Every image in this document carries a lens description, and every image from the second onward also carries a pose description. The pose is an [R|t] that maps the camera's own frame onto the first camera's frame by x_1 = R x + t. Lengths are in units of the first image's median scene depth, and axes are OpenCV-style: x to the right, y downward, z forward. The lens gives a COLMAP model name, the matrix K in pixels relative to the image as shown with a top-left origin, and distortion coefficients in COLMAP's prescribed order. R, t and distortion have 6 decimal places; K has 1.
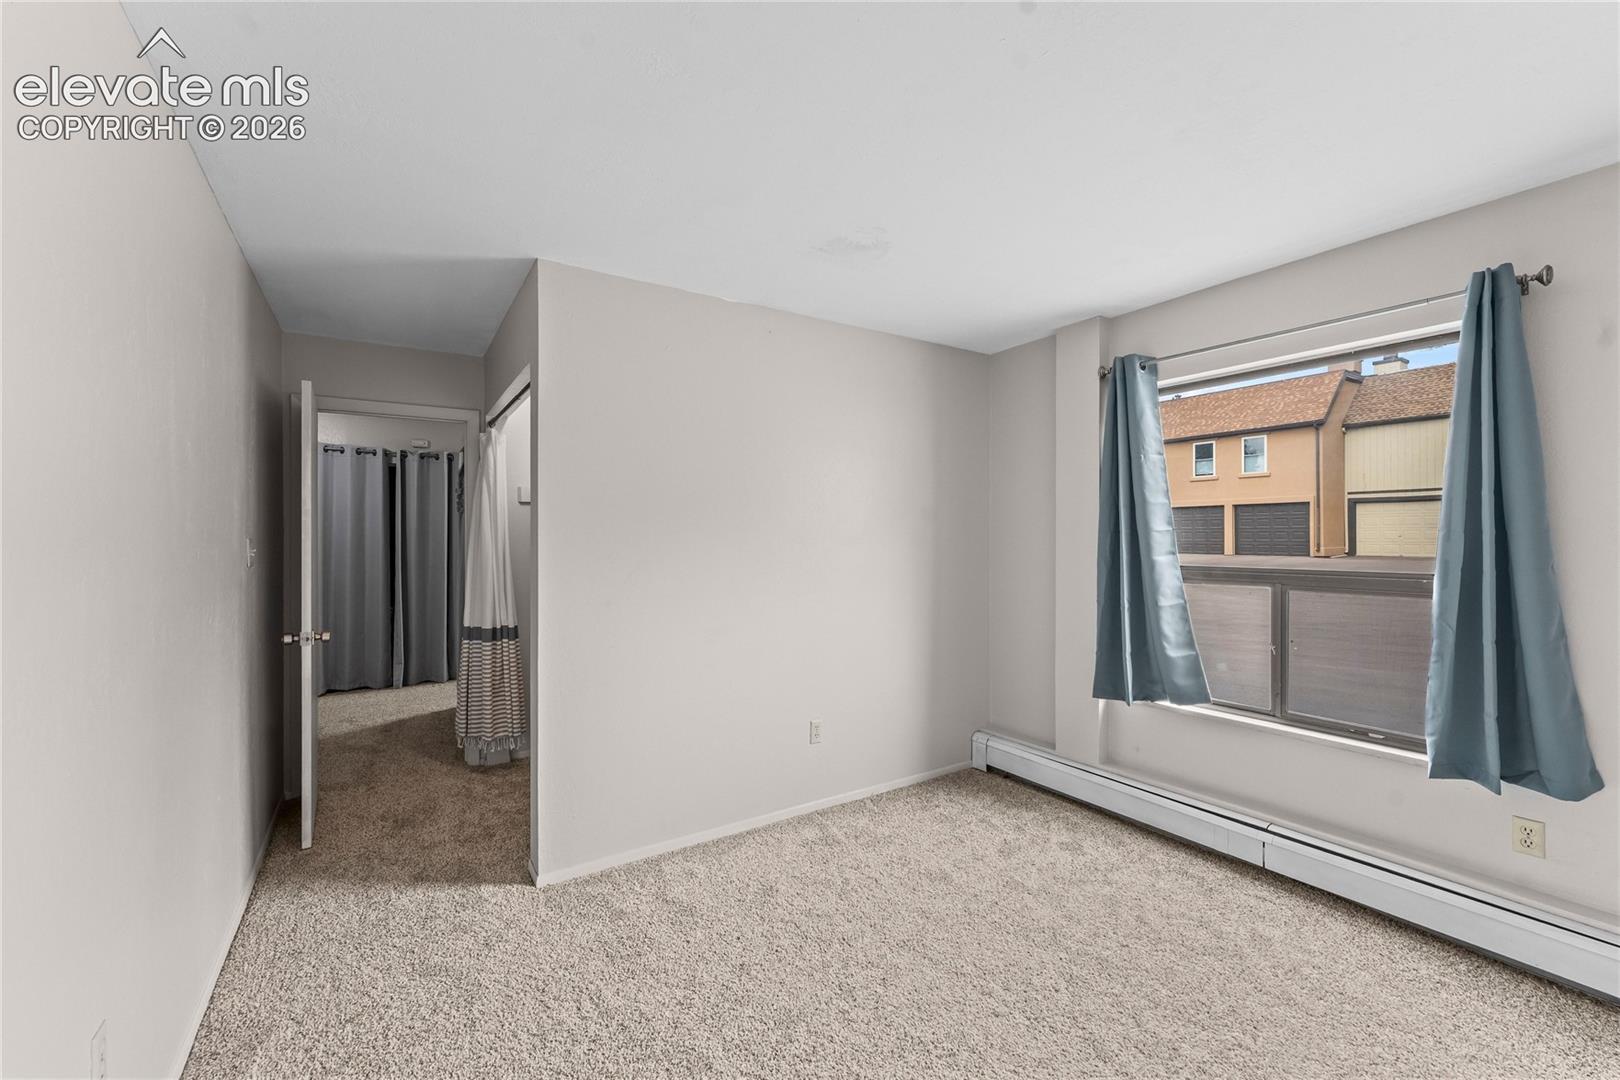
lens RADIAL K [[650.7, 0, 800.0], [0, 650.7, 538.6], [0, 0, 1]] dist [0.000430, -0.000248]
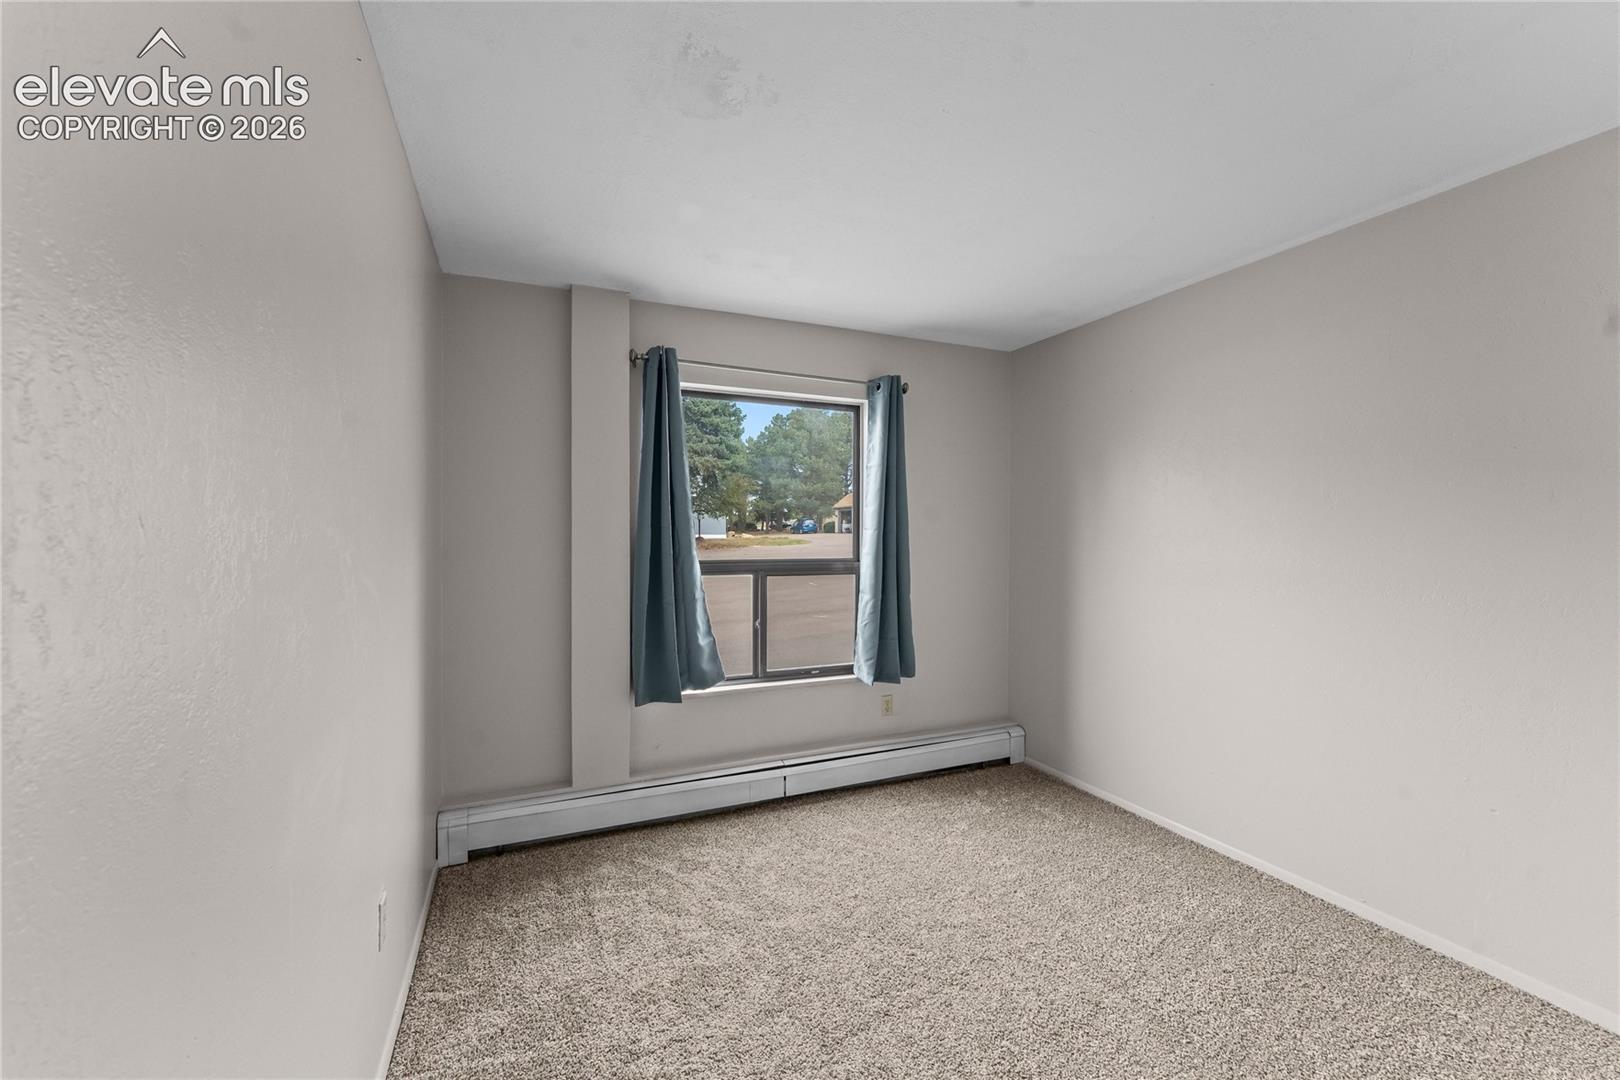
lens RADIAL K [[650.7, 0, 808.1], [0, 650.7, 541.9], [0, 0, 1]] dist [0.000430, -0.000248]
pose [[0.160350, -0.002780, 0.987056, -0.448684], [0.002830, 0.999993, 0.002357, 0.009762], [-0.987056, 0.002415, 0.160357, 0.654630]]
